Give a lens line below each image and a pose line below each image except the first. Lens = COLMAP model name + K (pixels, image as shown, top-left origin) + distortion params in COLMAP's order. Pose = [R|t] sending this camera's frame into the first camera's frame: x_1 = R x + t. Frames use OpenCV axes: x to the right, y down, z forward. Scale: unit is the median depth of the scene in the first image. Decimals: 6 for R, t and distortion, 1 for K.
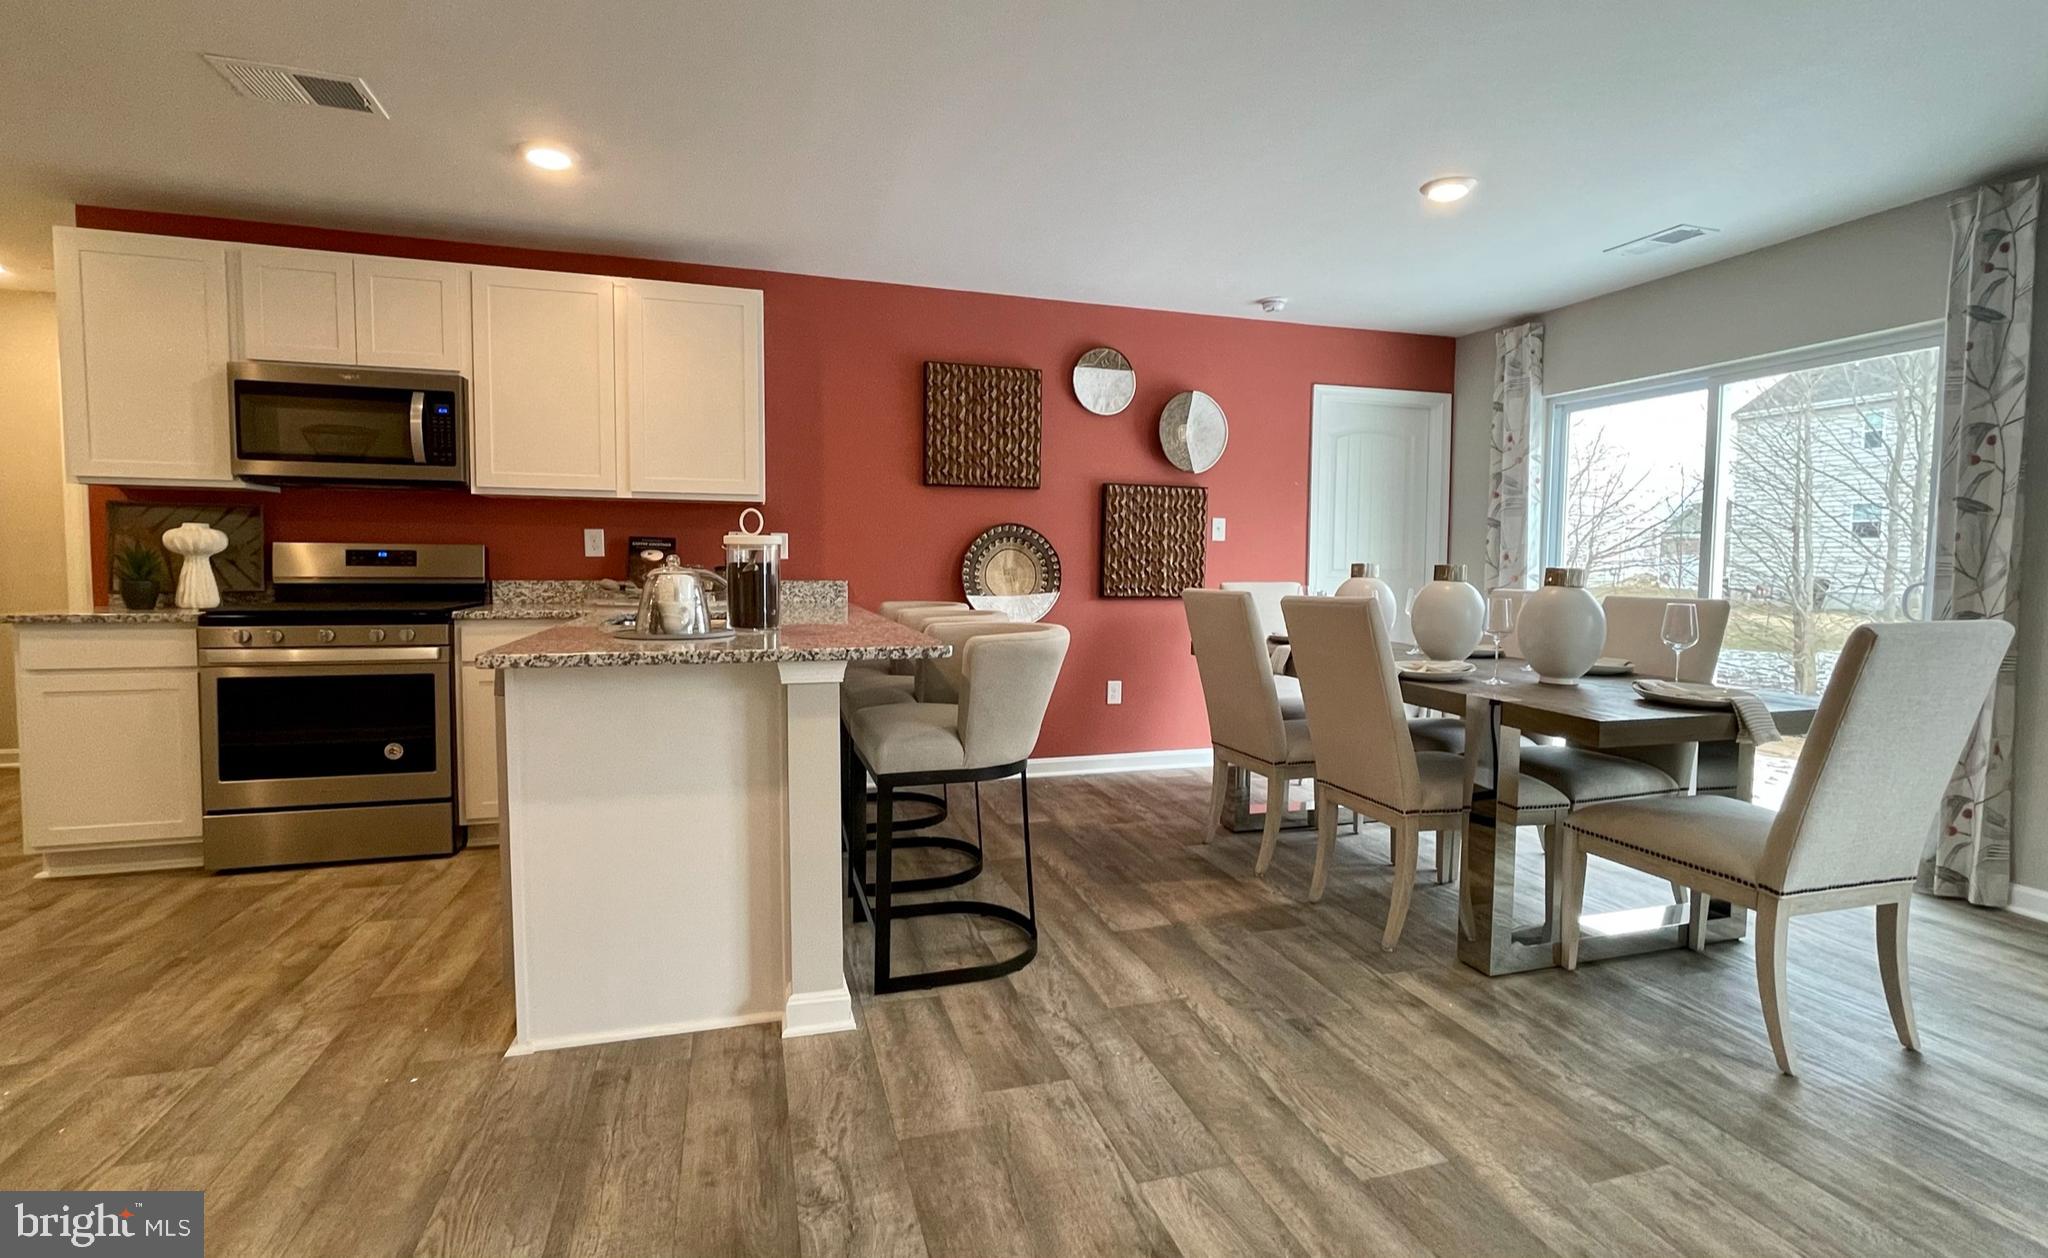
lens RADIAL K [[935.0, 0, 1032.2], [0, 935.0, 609.3], [0, 0, 1]] dist [-0.003263, 0.000458]
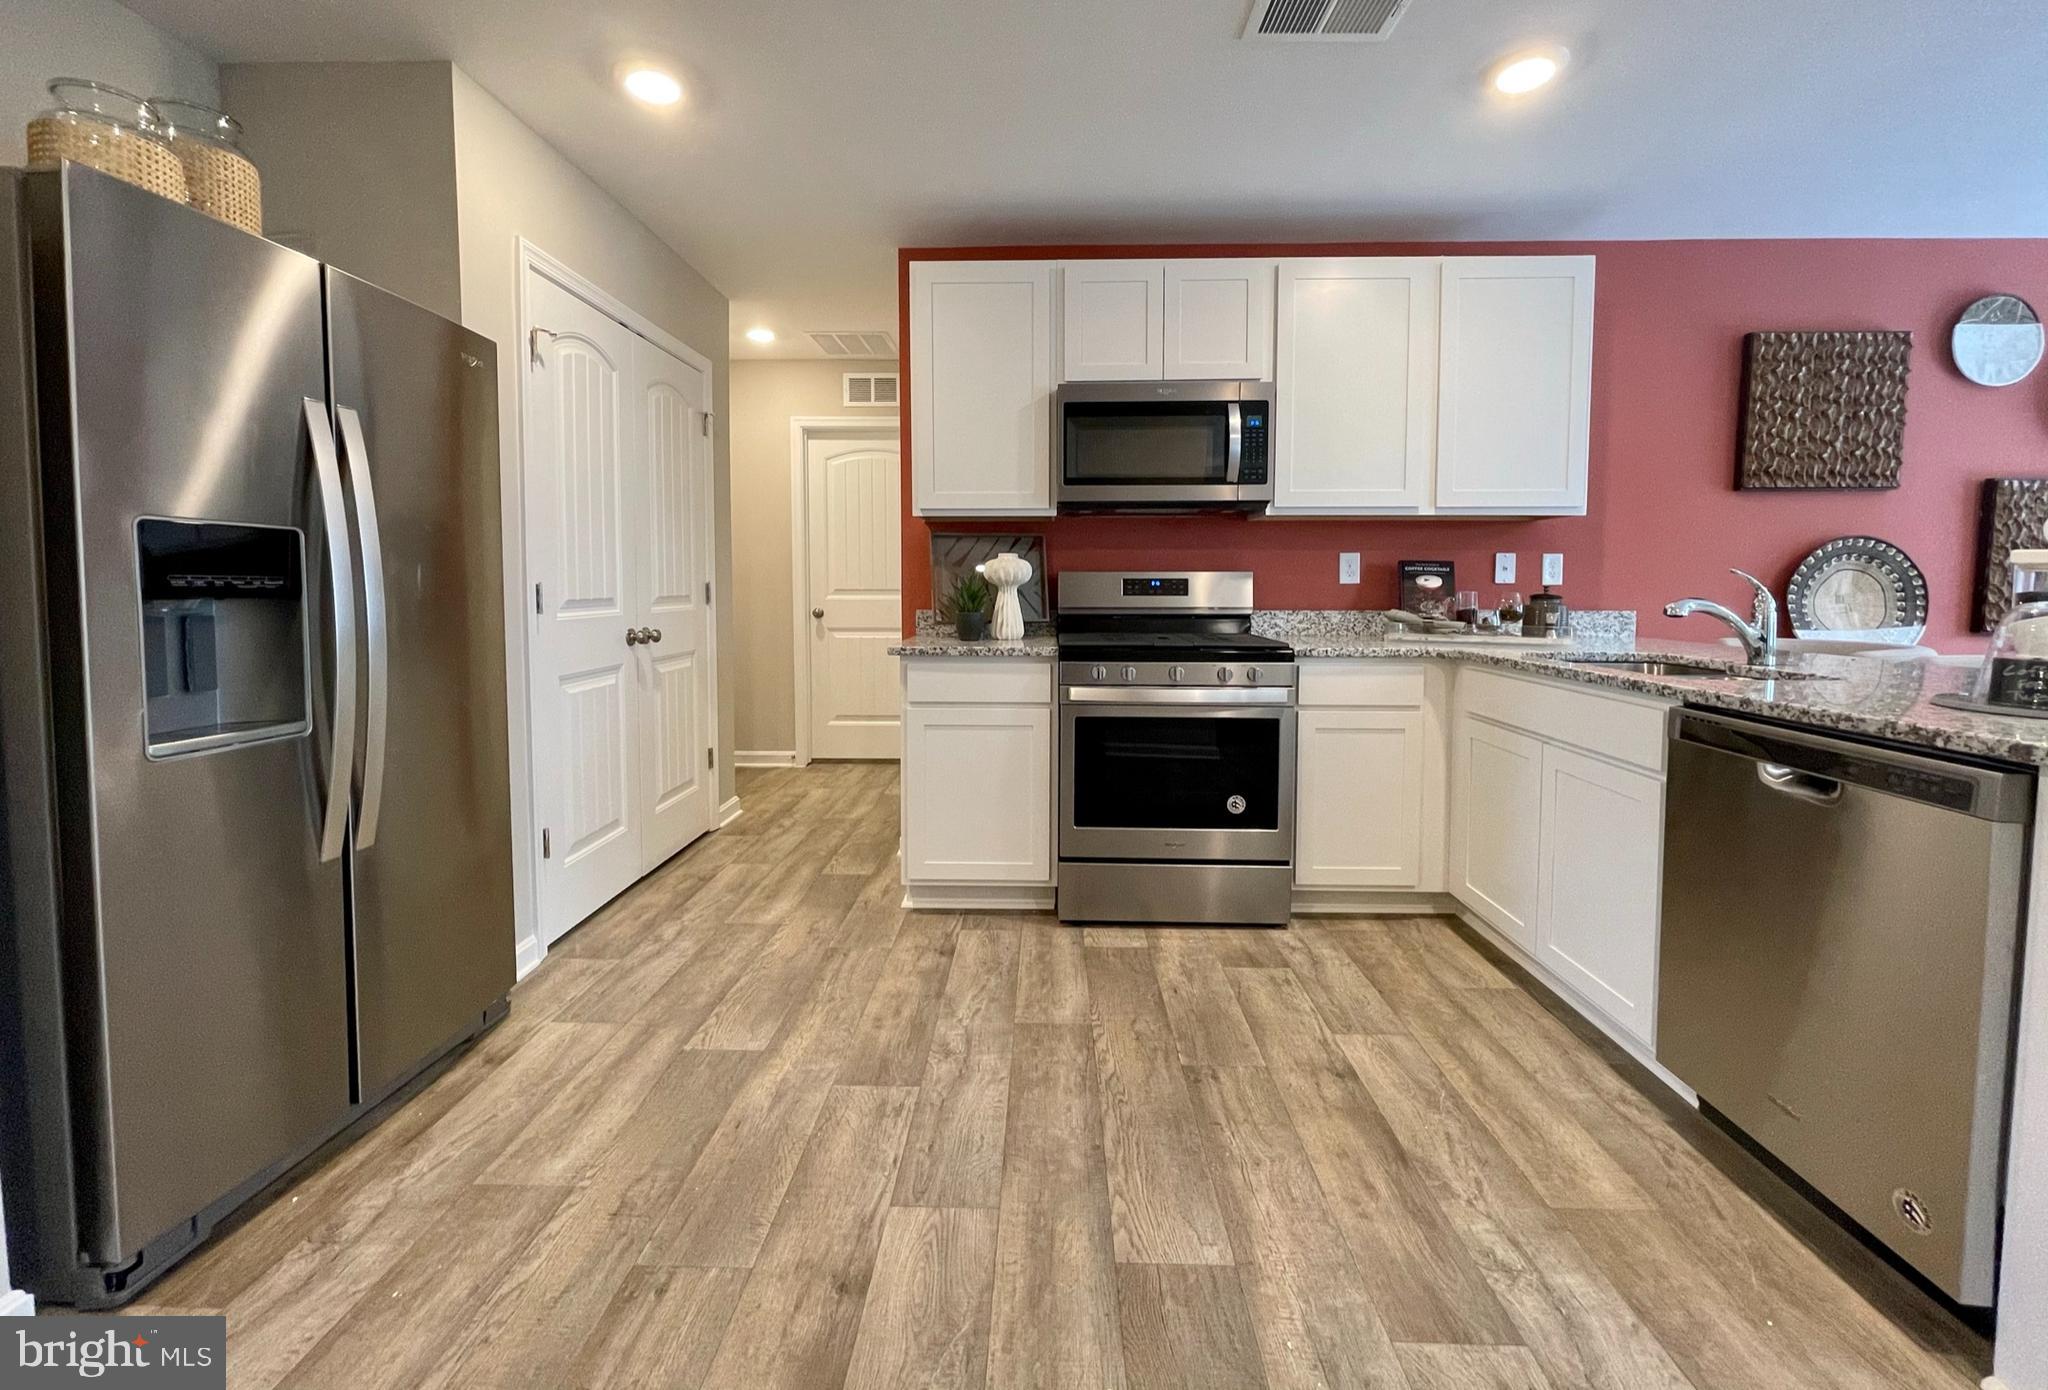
lens RADIAL K [[824.6, 0, 1024.3], [0, 824.6, 624.2], [0, 0, 1]] dist [0.003318, -0.001555]
pose [[0.945591, 0.007865, -0.325263, -0.585518], [-0.008934, 0.999958, -0.001794, -0.015688], [0.325235, 0.004602, 0.945622, 0.178146]]
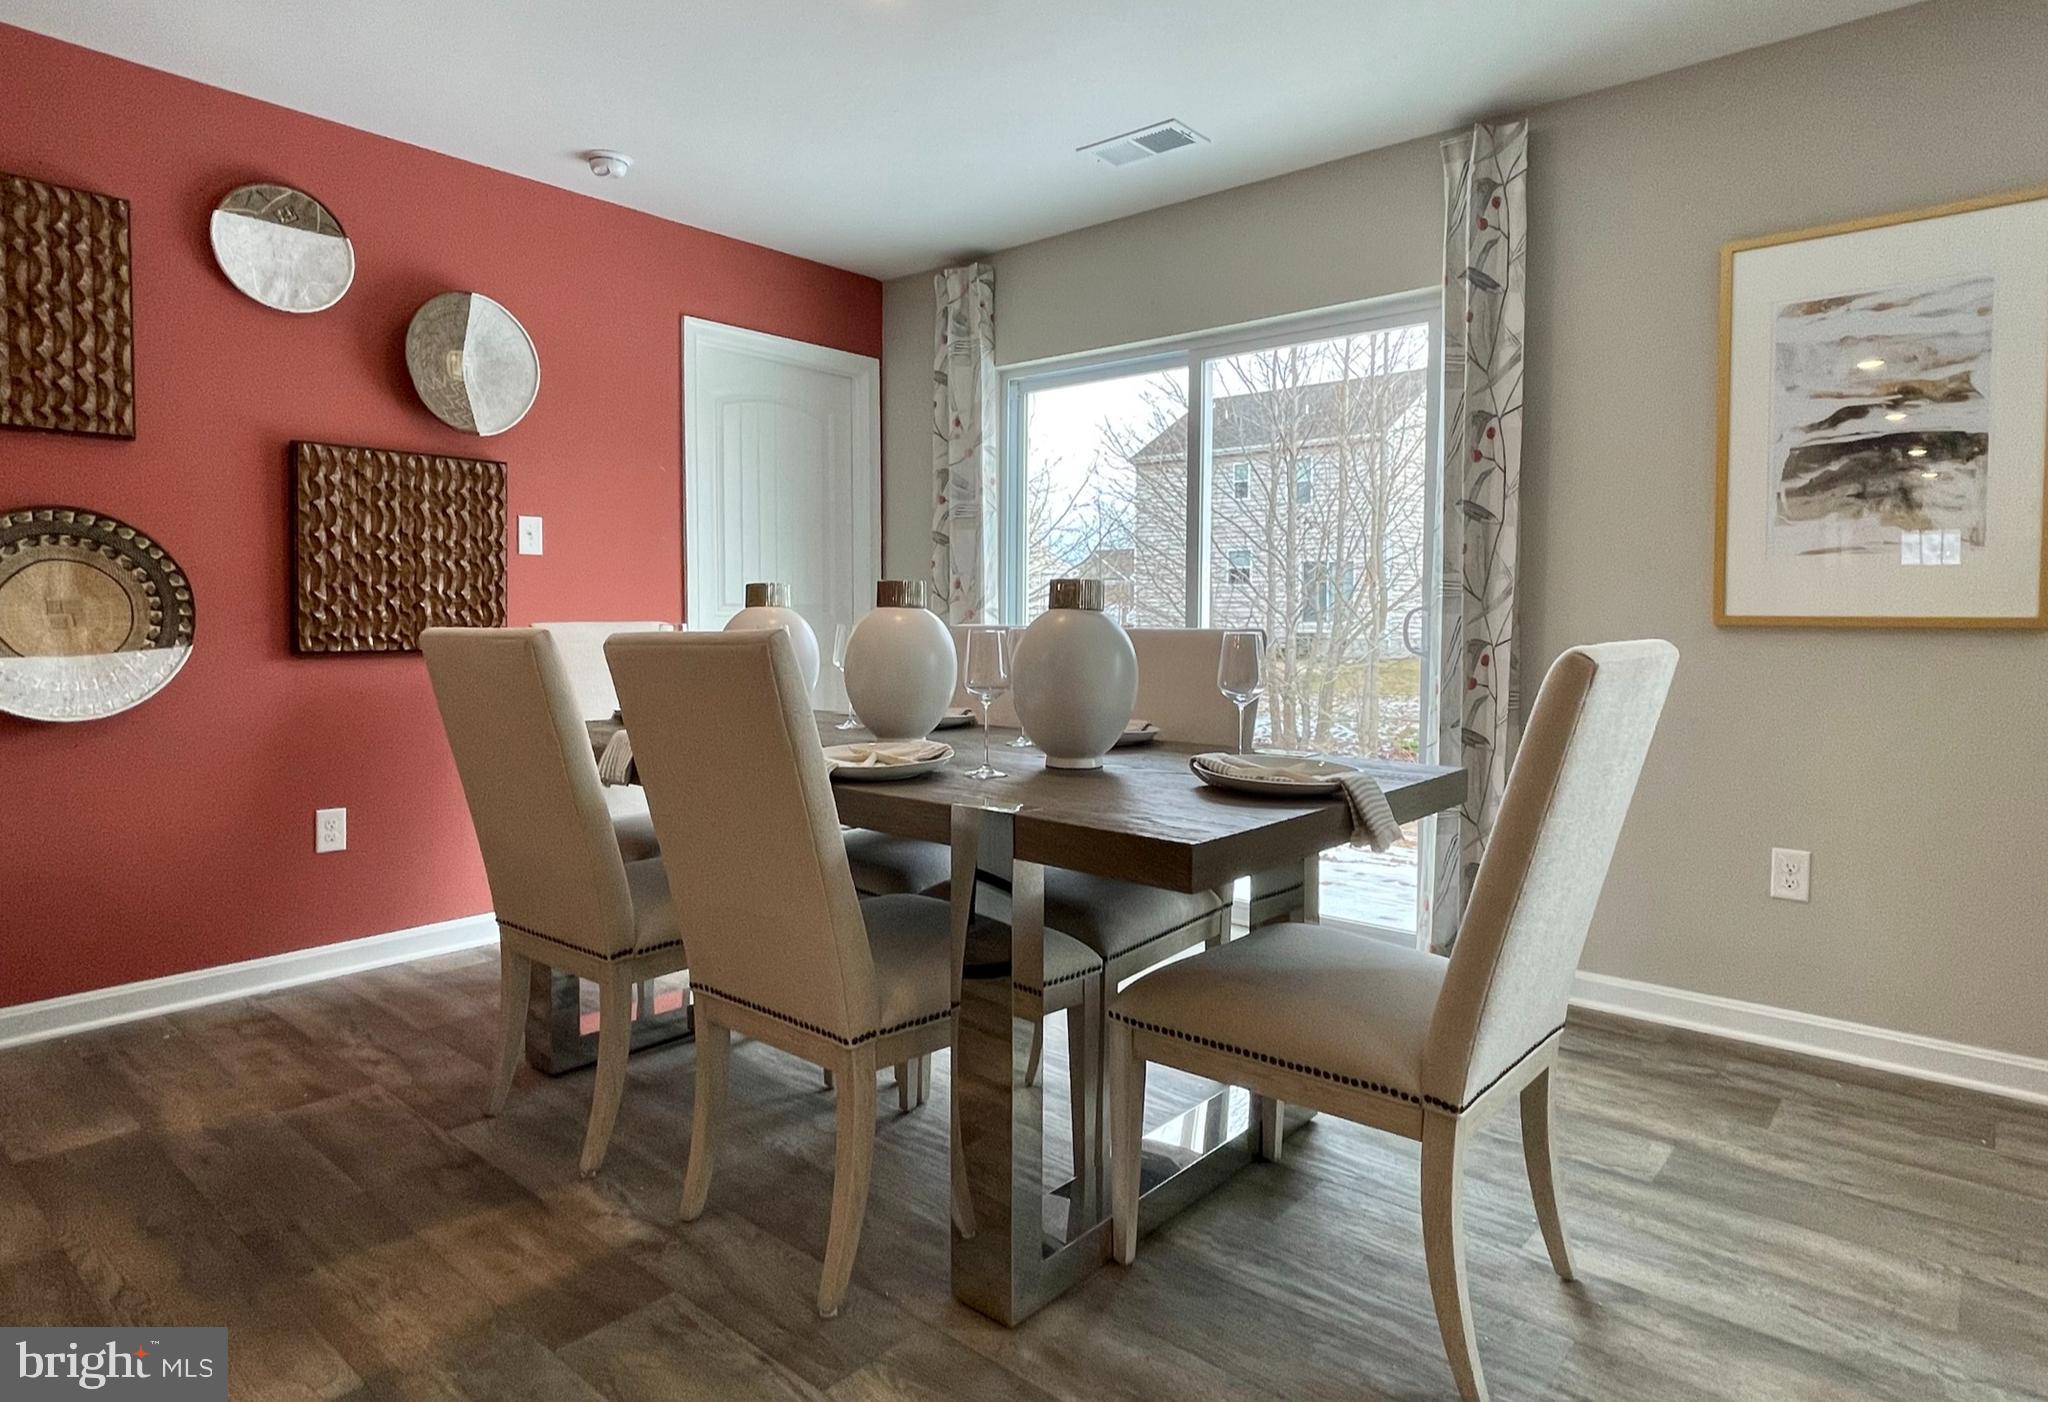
lens RADIAL K [[1147.8, 0, 1028.5], [0, 1147.8, 658.6], [0, 0, 1]] dist [-0.004899, 0.001752]
pose [[0.847888, -0.027354, 0.529470, 0.113190], [0.033698, 0.999429, -0.002331, 0.007227], [-0.529104, 0.019819, 0.848326, 0.303646]]
